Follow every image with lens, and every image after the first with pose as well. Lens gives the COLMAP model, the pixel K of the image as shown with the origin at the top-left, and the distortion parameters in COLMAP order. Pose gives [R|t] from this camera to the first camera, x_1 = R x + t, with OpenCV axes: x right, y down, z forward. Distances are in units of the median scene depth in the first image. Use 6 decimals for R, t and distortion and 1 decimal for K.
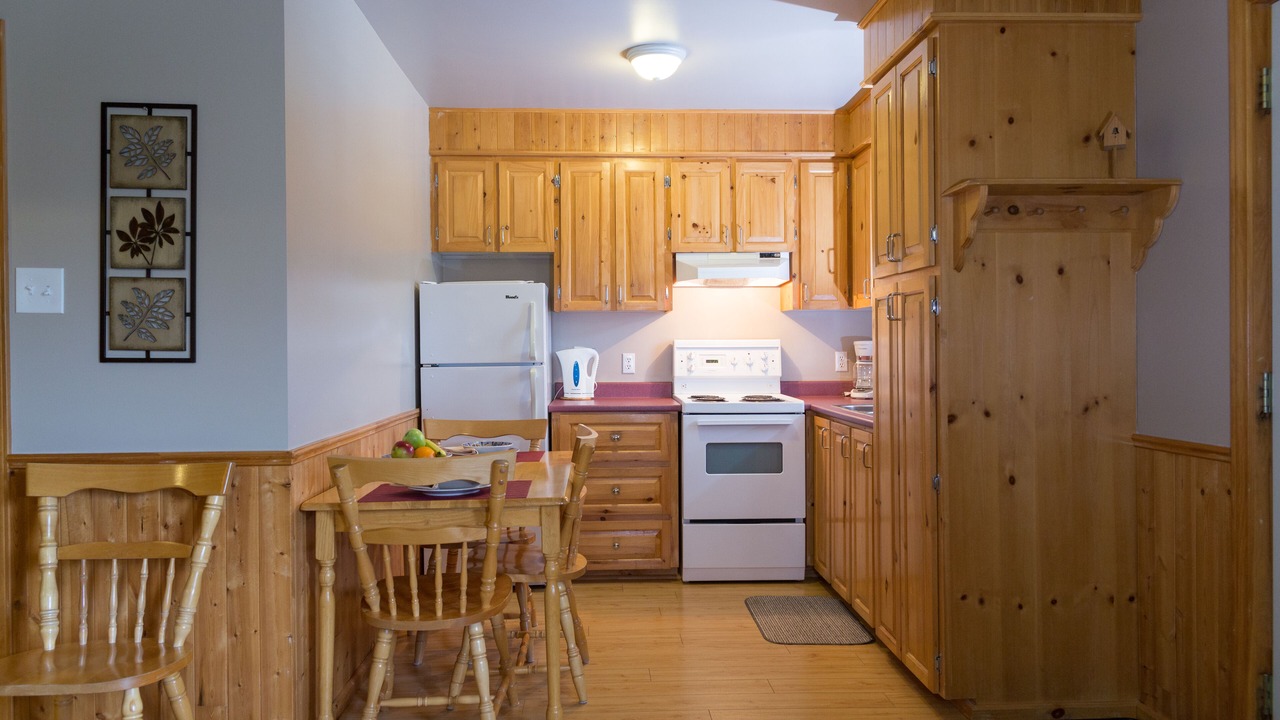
lens RADIAL K [[866.6, 0, 640.0], [0, 866.6, 360.0], [0, 0, 1]] dist [0.006463, 0.001284]
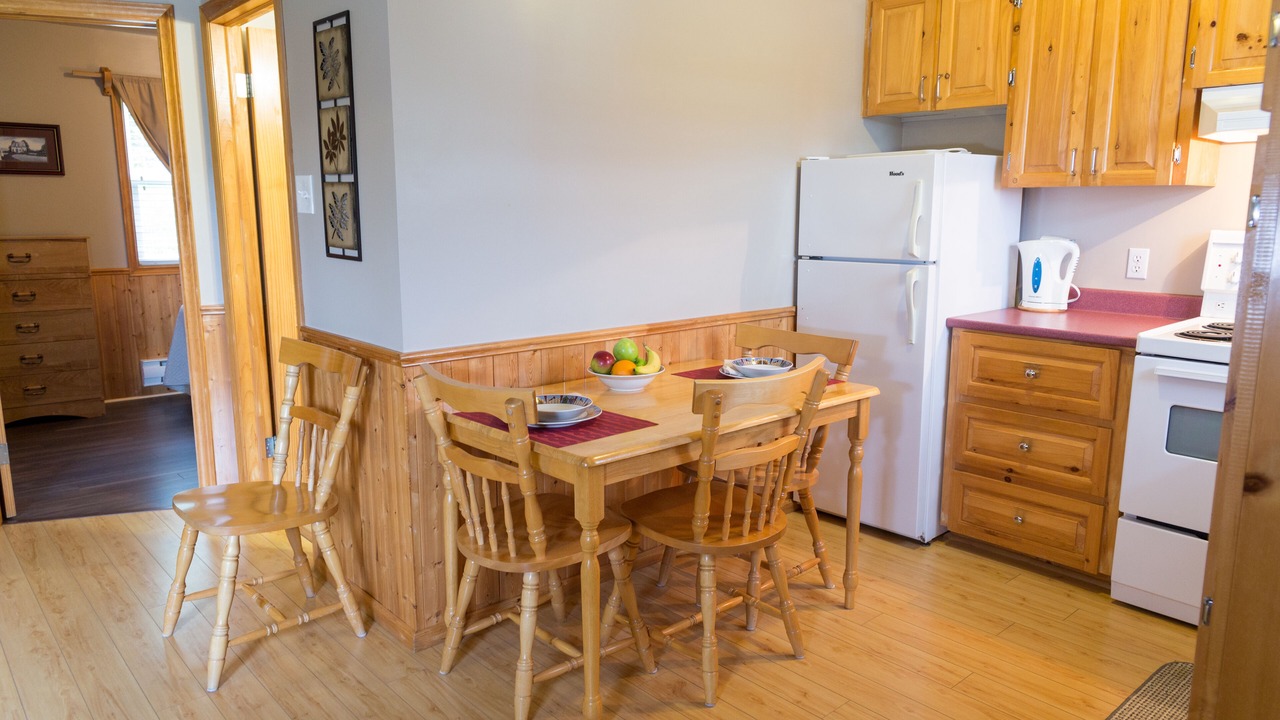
lens RADIAL K [[866.6, 0, 640.0], [0, 866.6, 360.0], [0, 0, 1]] dist [0.006463, 0.001284]
pose [[0.641406, 0.140560, -0.754215, 0.279970], [-0.015660, 0.985267, 0.170302, -0.033748], [0.767041, -0.097422, 0.634158, 0.292487]]
